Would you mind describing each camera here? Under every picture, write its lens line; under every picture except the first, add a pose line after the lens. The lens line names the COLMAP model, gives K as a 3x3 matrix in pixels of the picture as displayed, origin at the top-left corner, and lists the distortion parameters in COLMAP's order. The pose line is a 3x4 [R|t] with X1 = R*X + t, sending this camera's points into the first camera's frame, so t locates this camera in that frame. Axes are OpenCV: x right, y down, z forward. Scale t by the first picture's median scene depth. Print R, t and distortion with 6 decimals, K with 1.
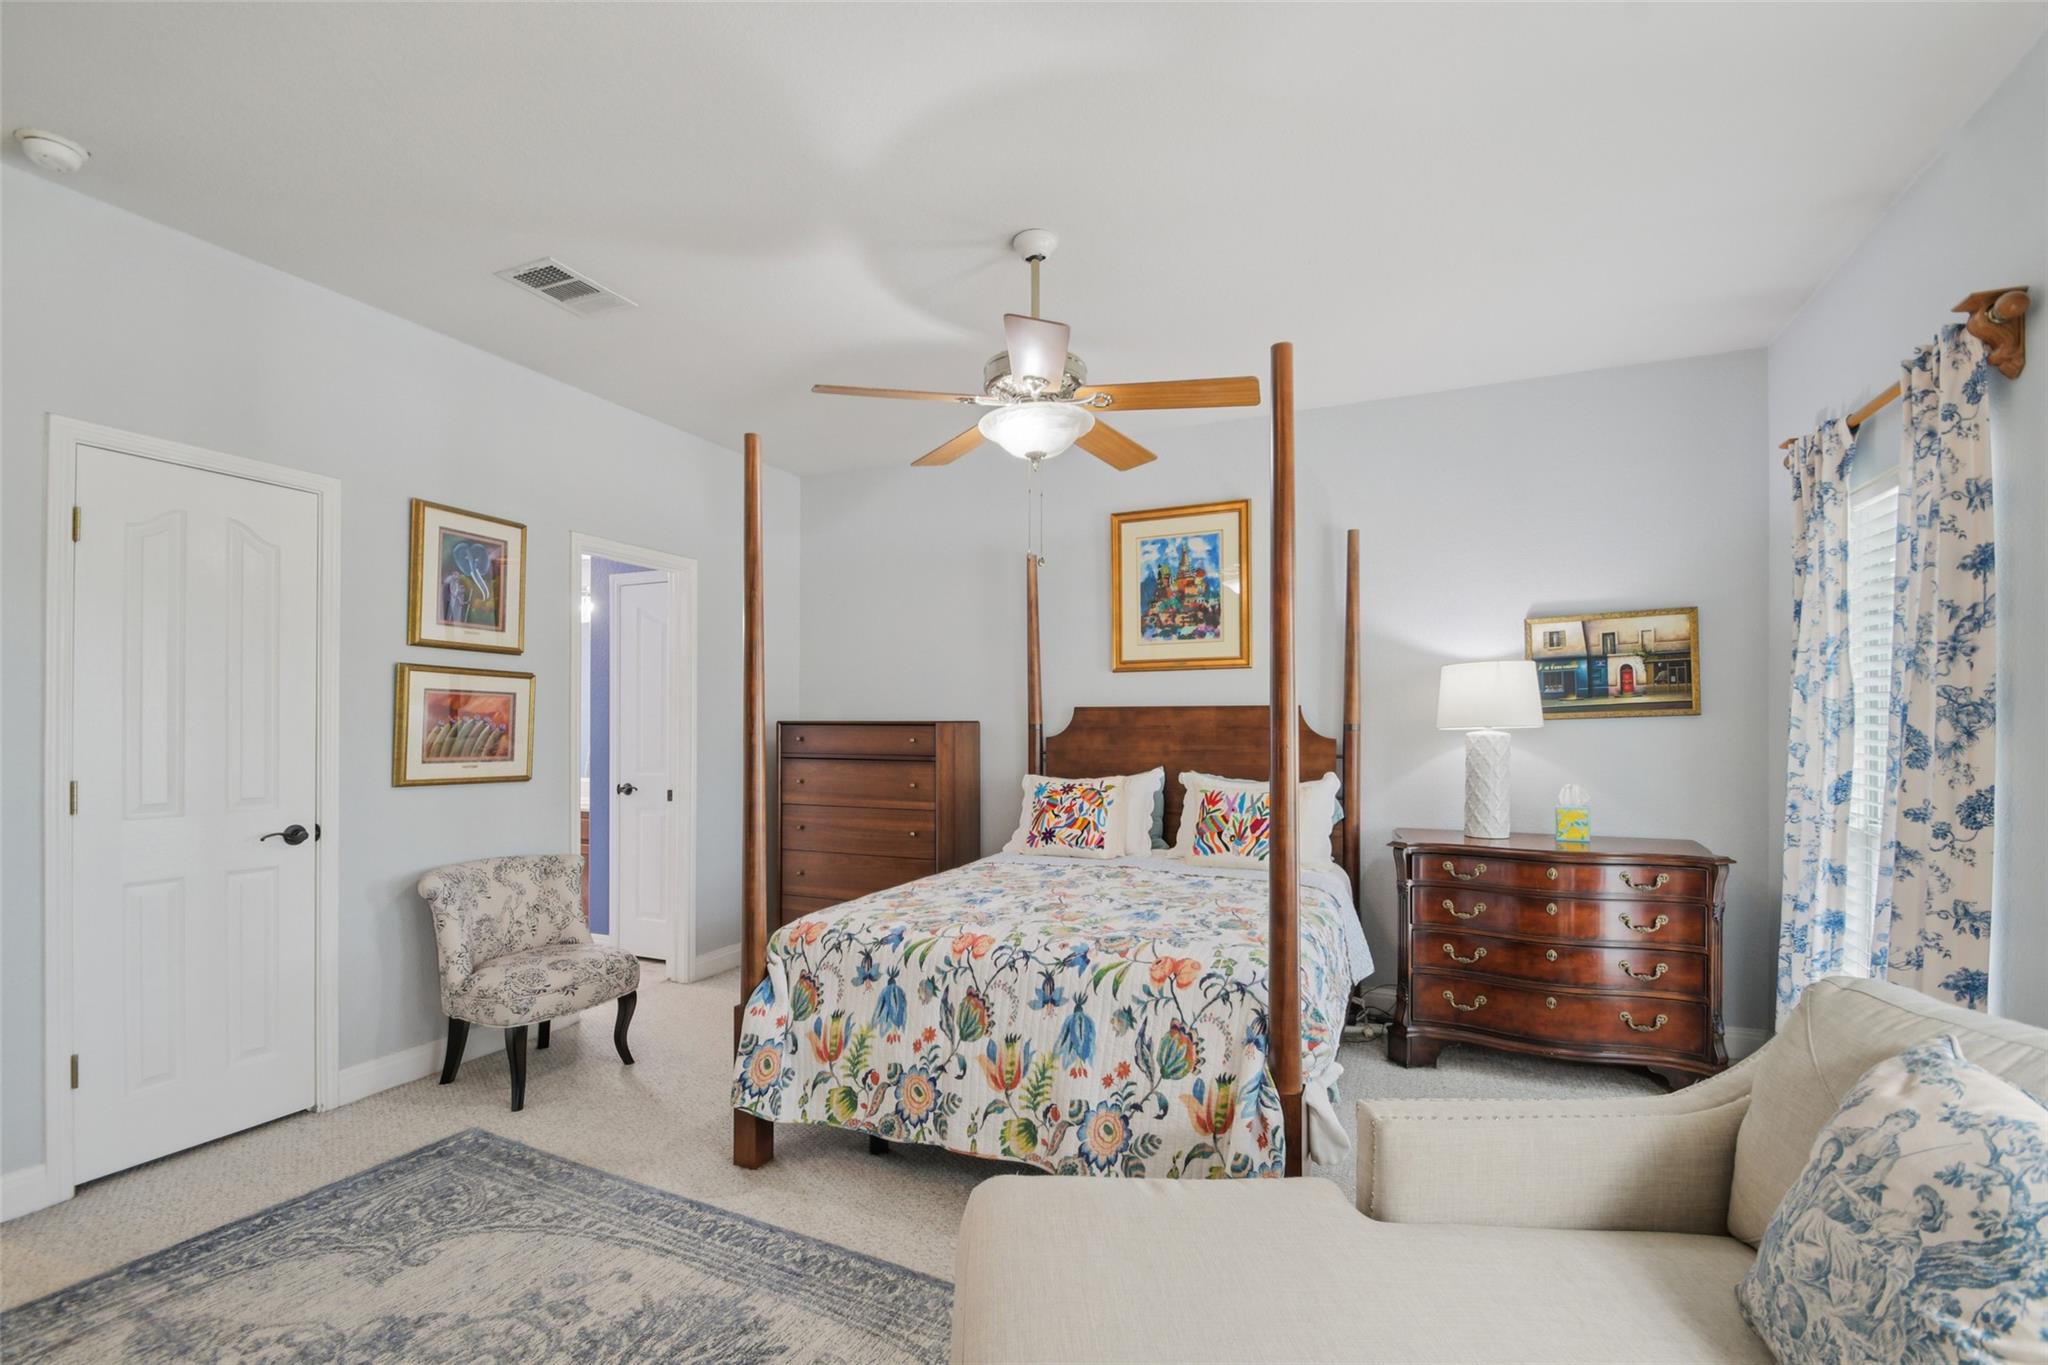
lens RADIAL K [[928.7, 0, 1027.8], [0, 928.7, 717.9], [0, 0, 1]] dist [-0.000591, -0.008502]
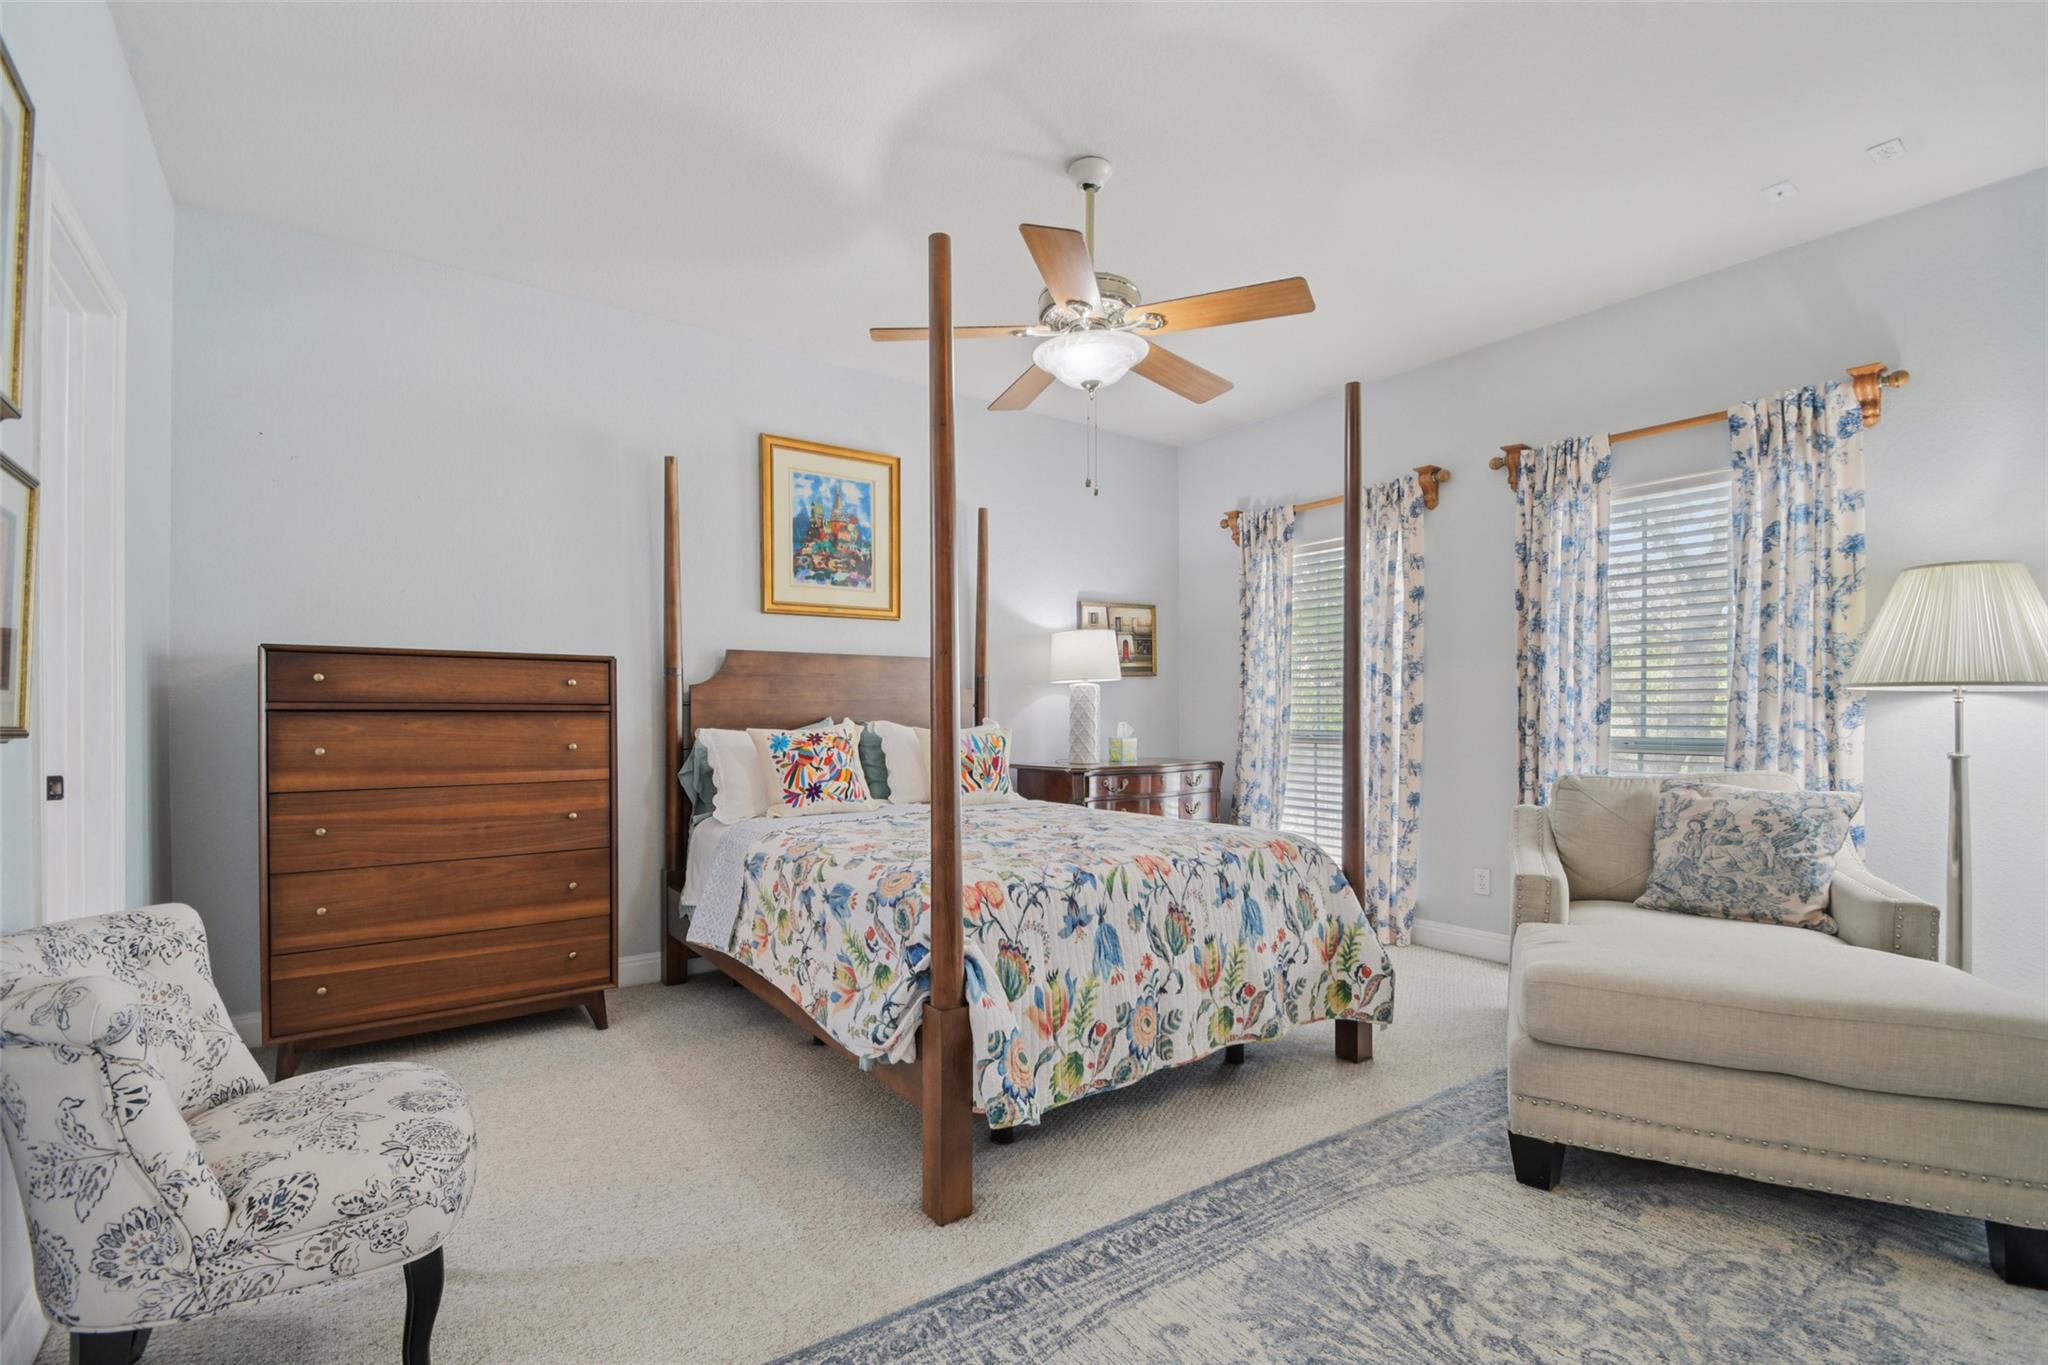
lens RADIAL K [[928.7, 0, 1000.5], [0, 928.7, 720.7], [0, 0, 1]] dist [-0.000591, -0.008502]
pose [[0.485352, -0.005839, 0.874299, -0.932697], [-0.003591, 0.999956, 0.008671, 0.073633], [-0.874312, -0.007348, 0.485310, 0.602260]]
